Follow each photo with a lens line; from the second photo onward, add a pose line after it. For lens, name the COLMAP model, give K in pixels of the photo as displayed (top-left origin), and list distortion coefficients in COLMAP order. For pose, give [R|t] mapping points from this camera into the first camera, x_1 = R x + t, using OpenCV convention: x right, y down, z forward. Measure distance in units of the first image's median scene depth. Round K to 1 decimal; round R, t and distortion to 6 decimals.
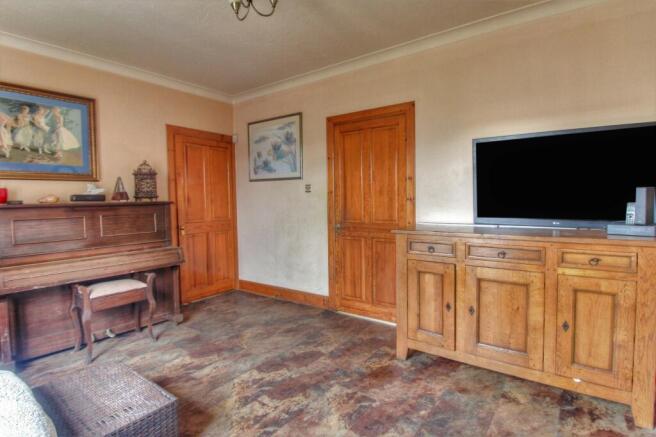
lens RADIAL K [[346.8, 0, 341.2], [0, 346.8, 216.5], [0, 0, 1]] dist [-0.004080, -0.001960]
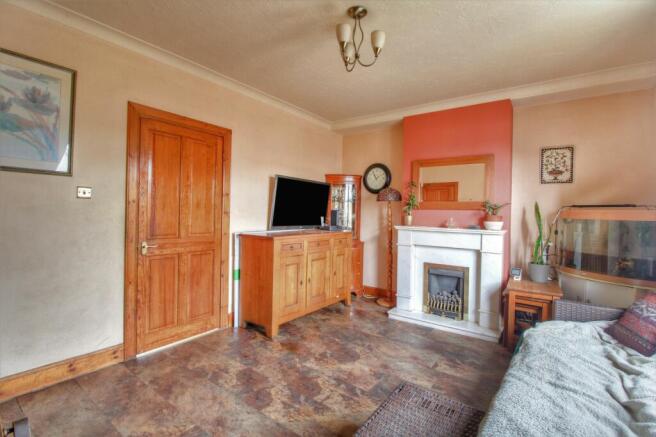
lens RADIAL K [[306.1, 0, 335.4], [0, 306.1, 213.7], [0, 0, 1]] dist [-0.002319, -0.000649]
pose [[-0.023472, 0.009040, 0.999684, -1.057657], [0.032863, 0.999426, -0.008266, -0.033133], [-0.999184, 0.032658, -0.023756, 0.855209]]
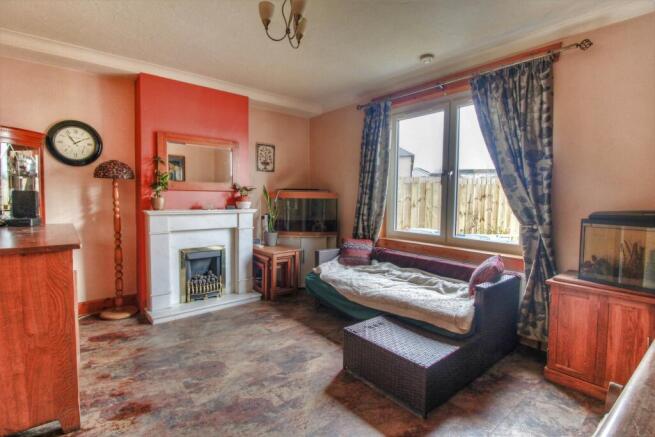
lens RADIAL K [[305.7, 0, 334.8], [0, 305.7, 213.7], [0, 0, 1]] dist [-0.002319, -0.000649]
pose [[-0.972908, -0.006564, 0.231100, -0.516316], [0.017258, 0.994746, 0.100909, -0.075964], [-0.230548, 0.102163, -0.967683, 1.560268]]
